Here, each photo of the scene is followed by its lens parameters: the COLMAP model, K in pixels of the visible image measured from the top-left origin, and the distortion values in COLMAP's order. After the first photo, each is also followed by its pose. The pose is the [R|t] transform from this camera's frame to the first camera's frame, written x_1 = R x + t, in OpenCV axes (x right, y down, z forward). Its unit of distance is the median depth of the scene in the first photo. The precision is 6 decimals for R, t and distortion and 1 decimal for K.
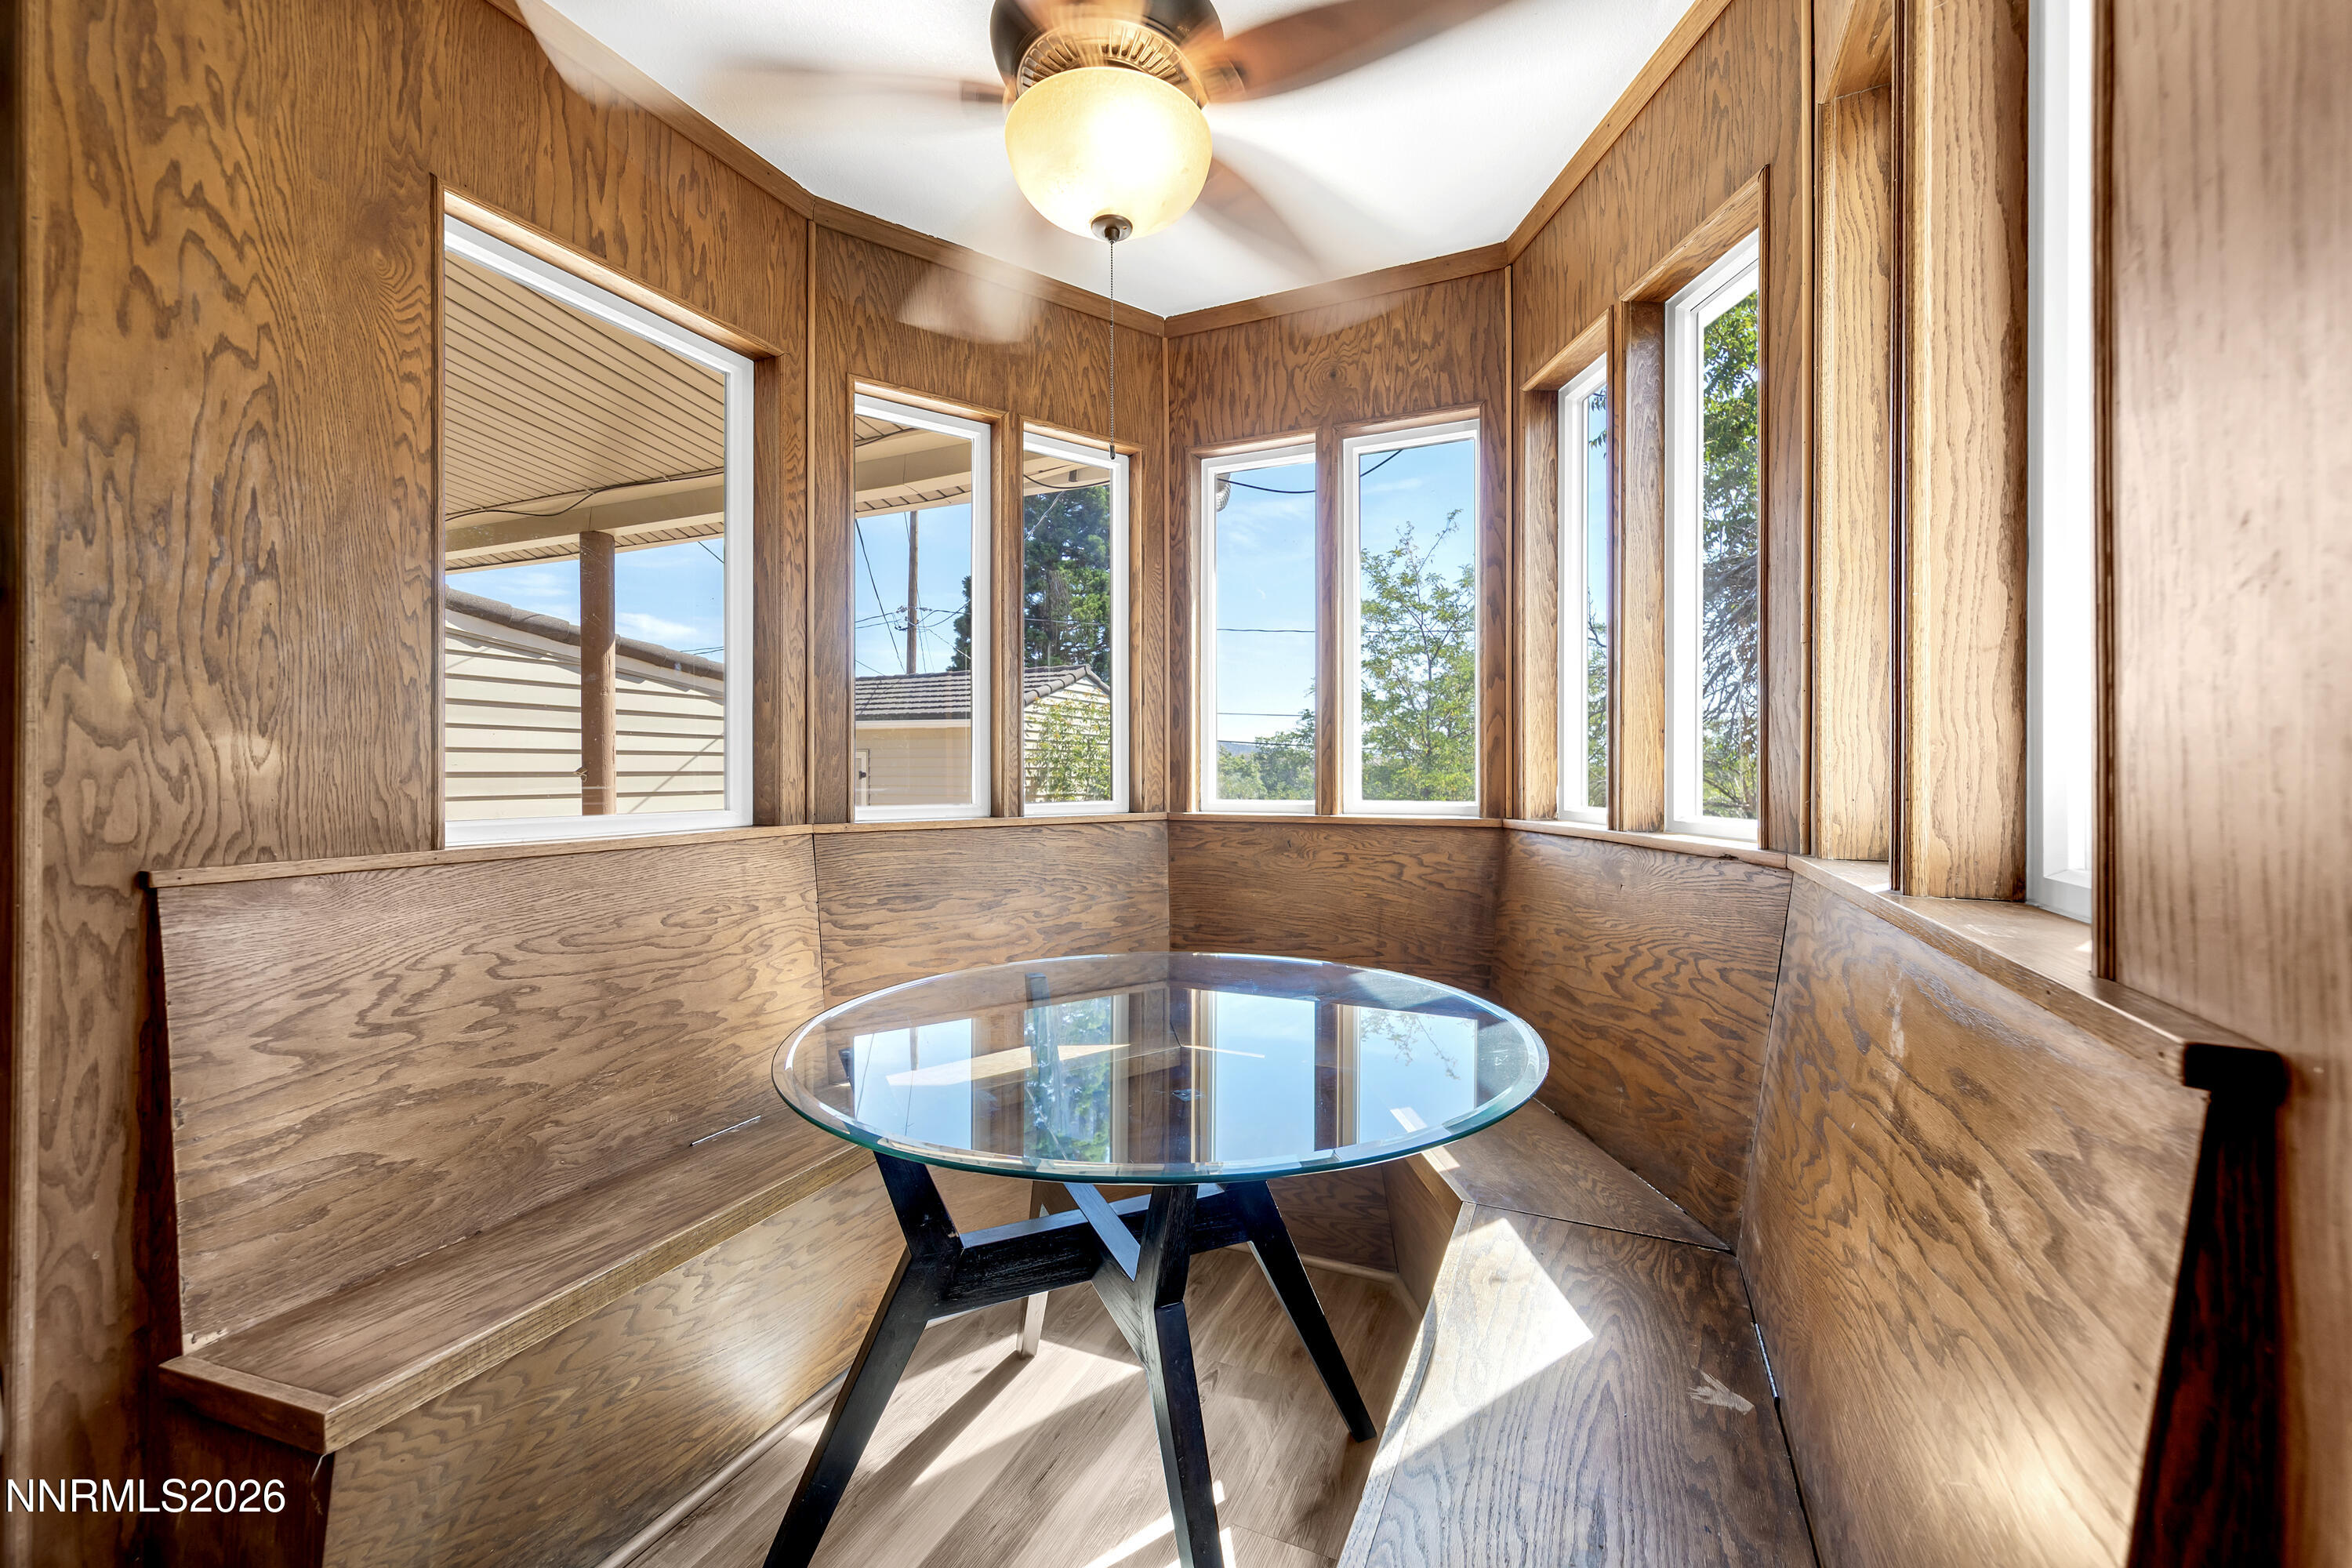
lens RADIAL K [[935.9, 0, 1201.0], [0, 935.9, 776.8], [0, 0, 1]] dist [-0.002550, -0.000220]
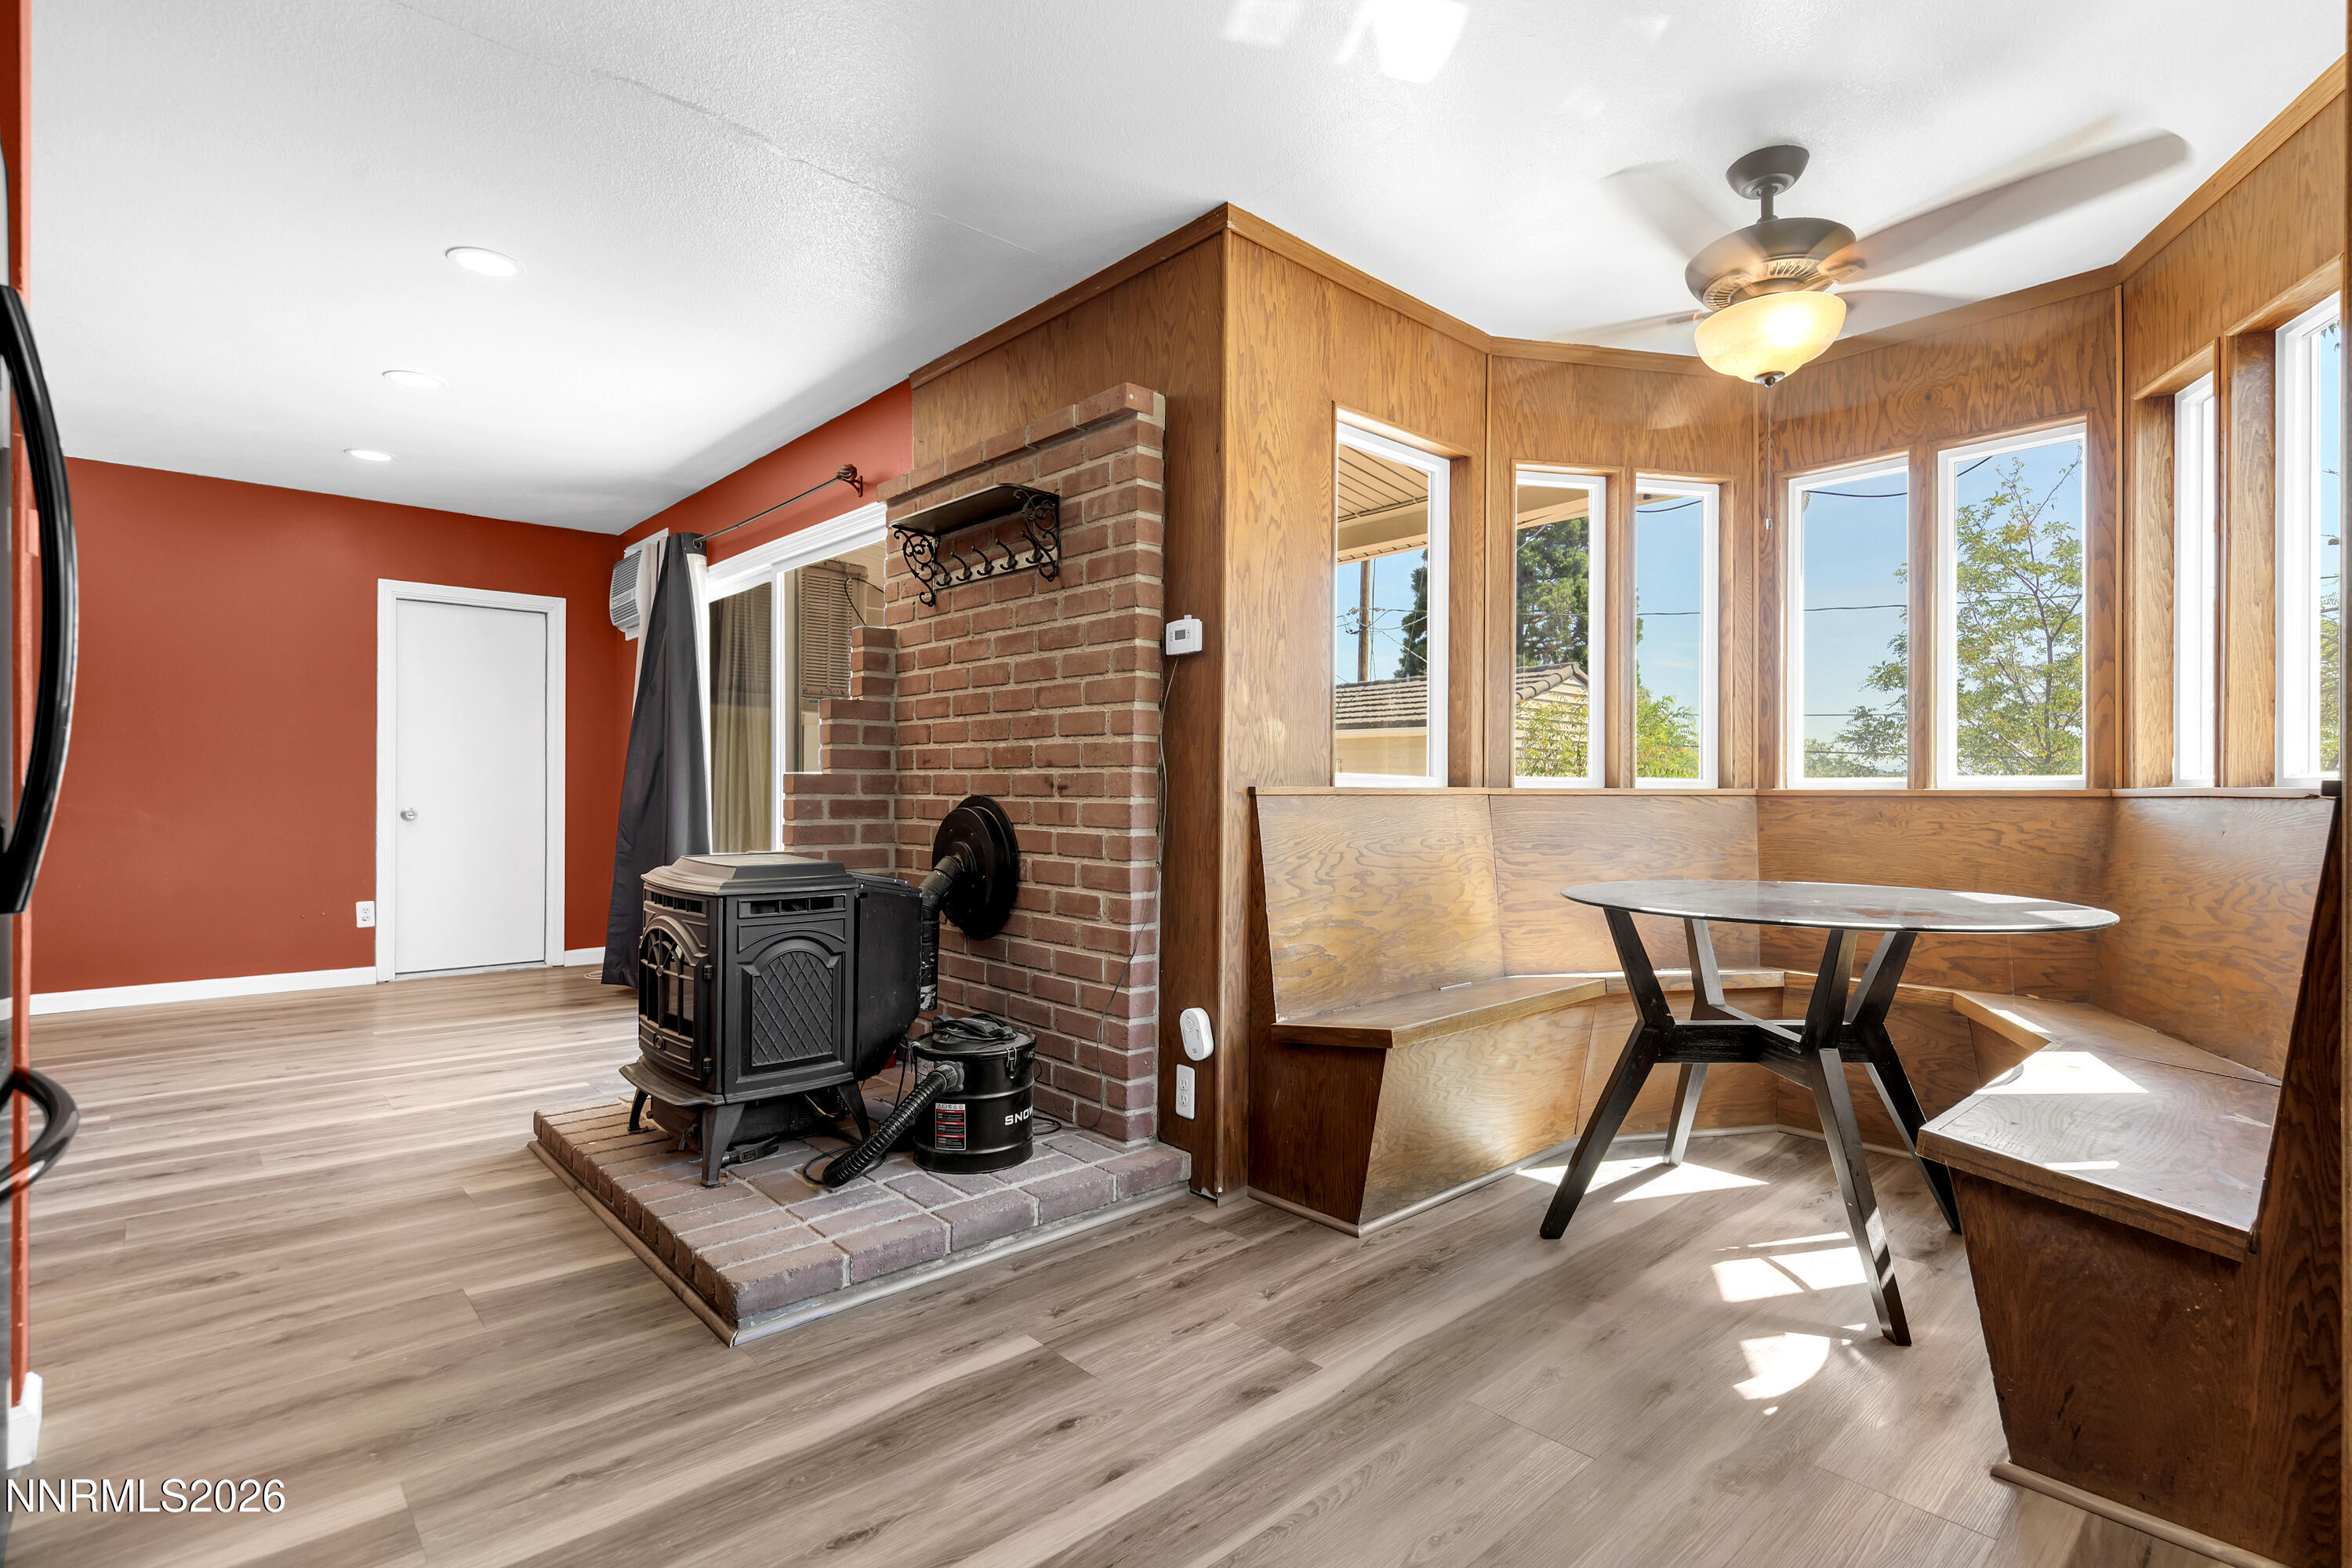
lens RADIAL K [[1109.7, 0, 1204.2], [0, 1109.7, 790.5], [0, 0, 1]] dist [0.002690, 0.000065]
pose [[0.915651, 0.003234, -0.401960, -0.132143], [-0.006332, 0.999960, -0.006379, 0.064410], [0.401923, 0.008386, 0.915635, -0.644137]]
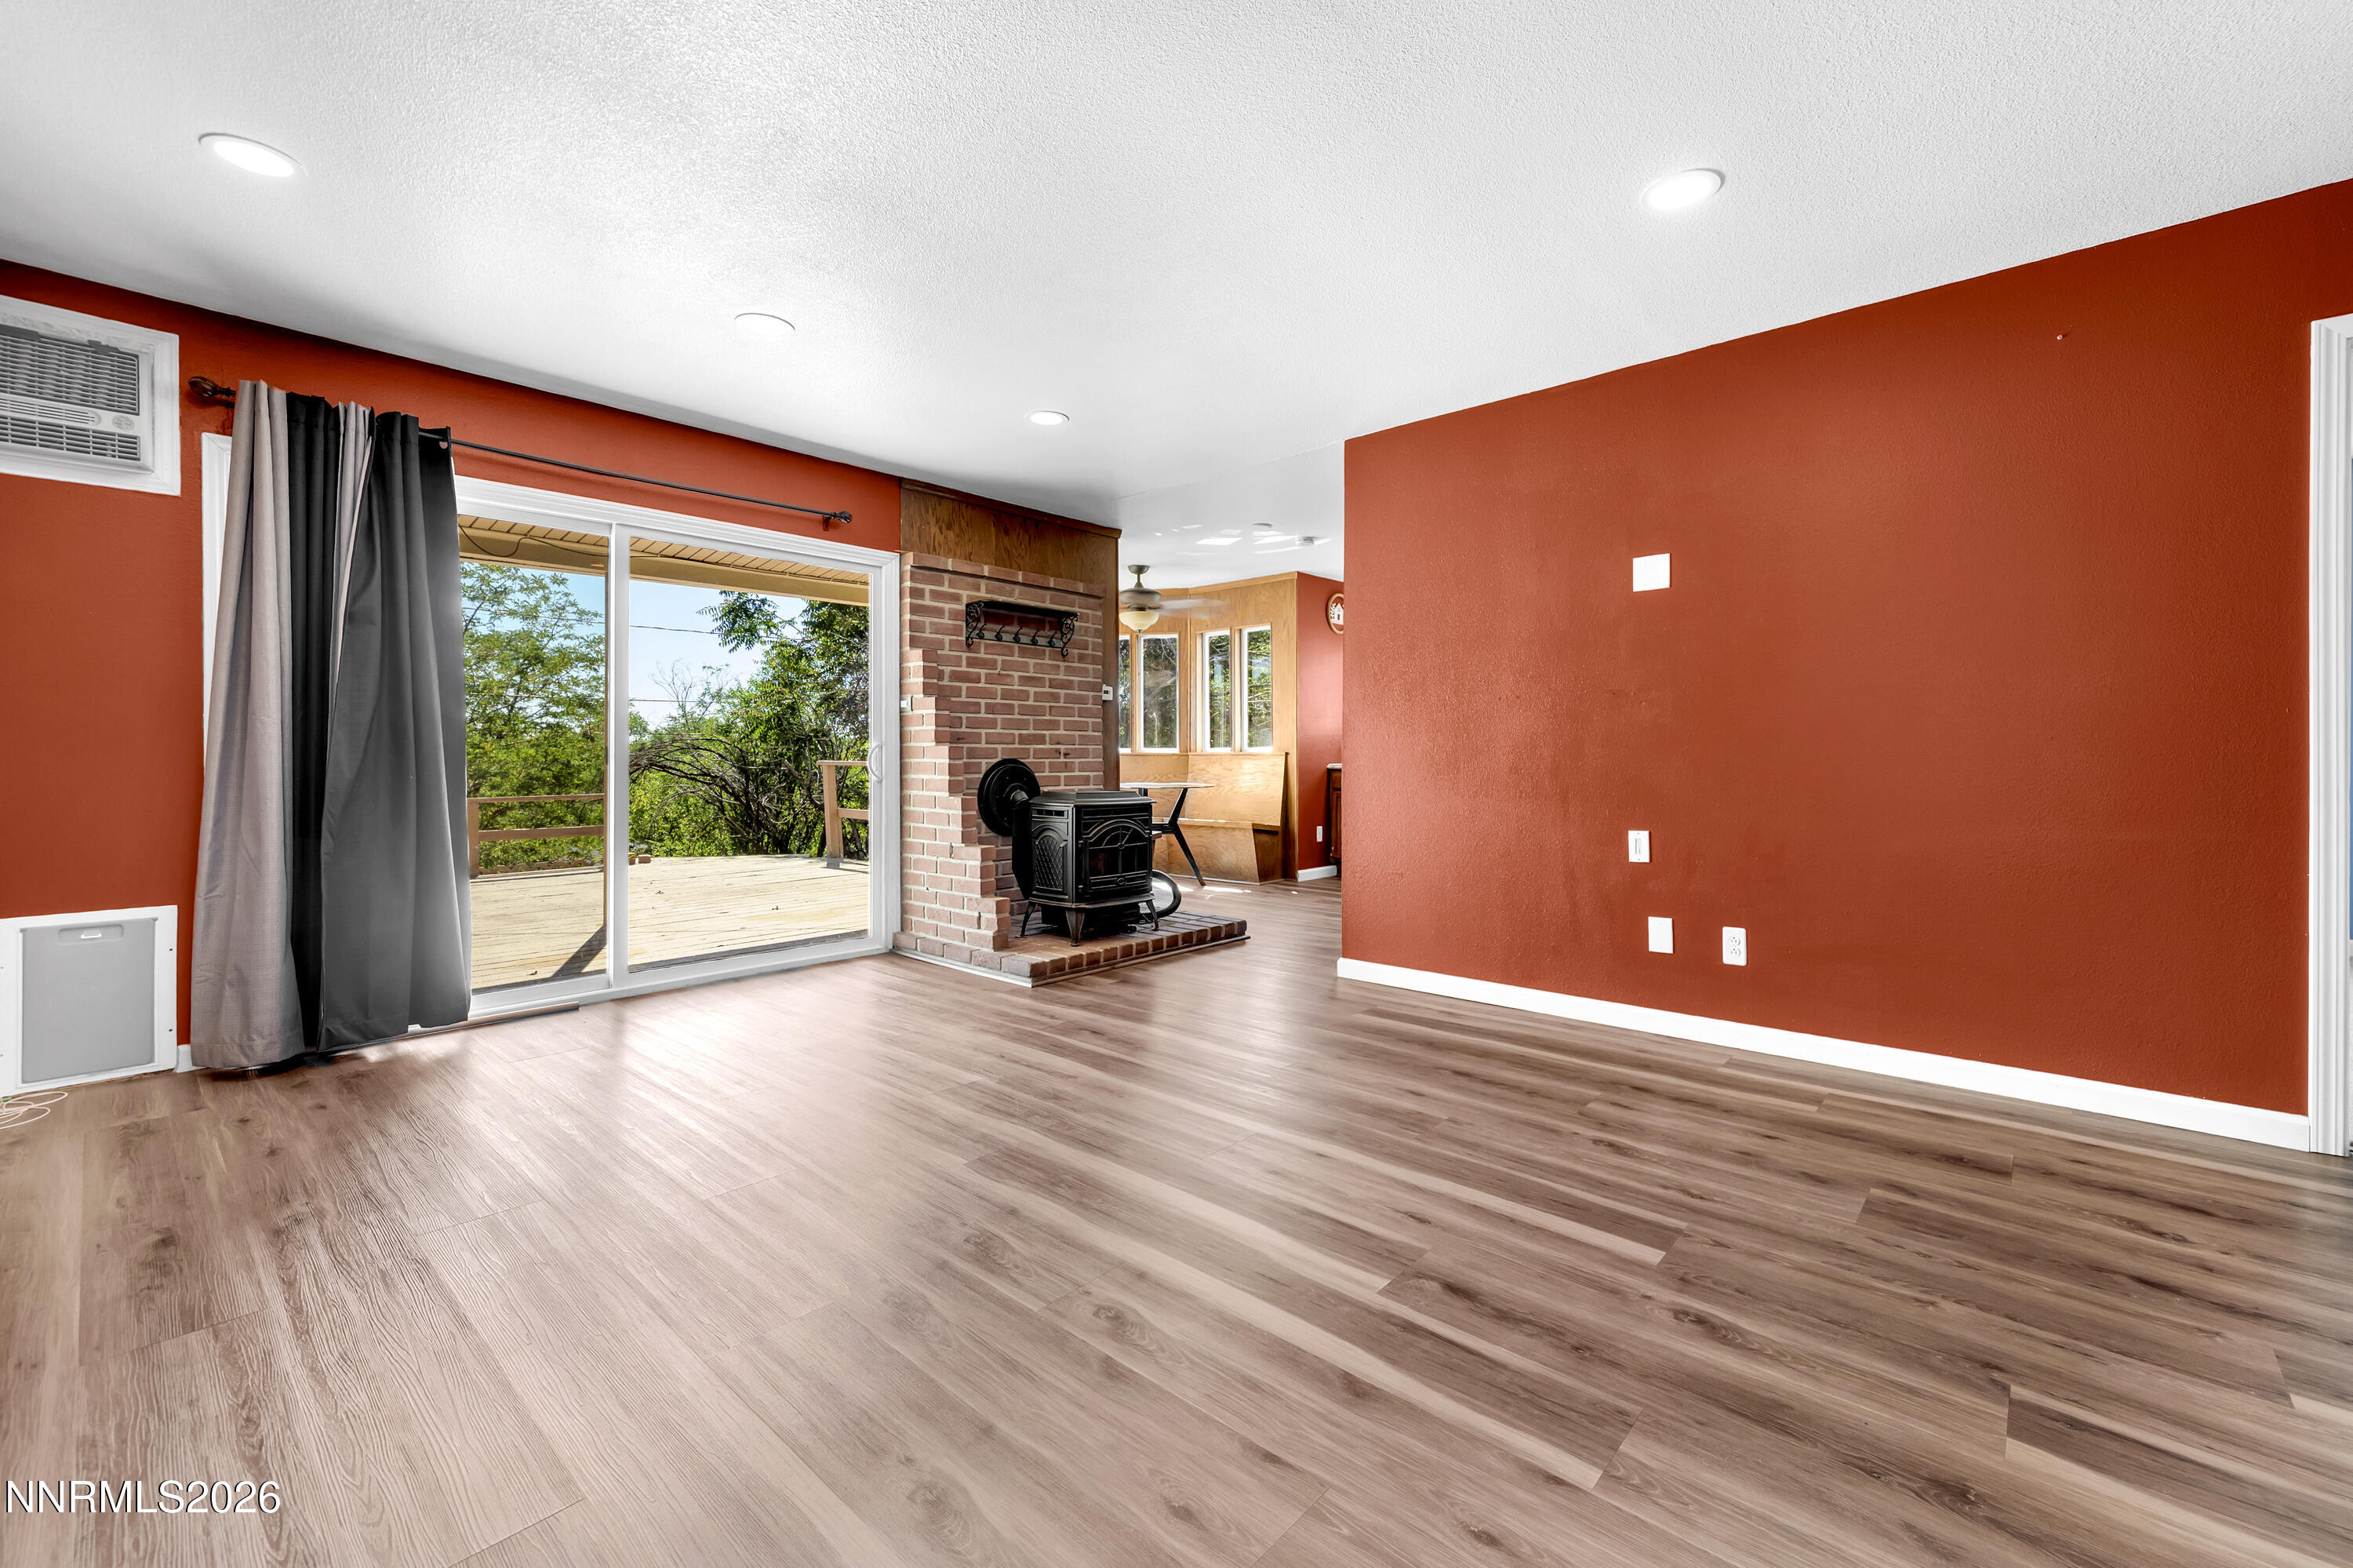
lens RADIAL K [[1006.0, 0, 1200.6], [0, 1006.0, 751.4], [0, 0, 1]] dist [-0.001152, -0.000142]
pose [[0.310188, 0.000205, 0.950675, -3.244147], [0.005422, 0.999983, -0.001985, 0.053257], [-0.950660, 0.005771, 0.310182, -0.629038]]
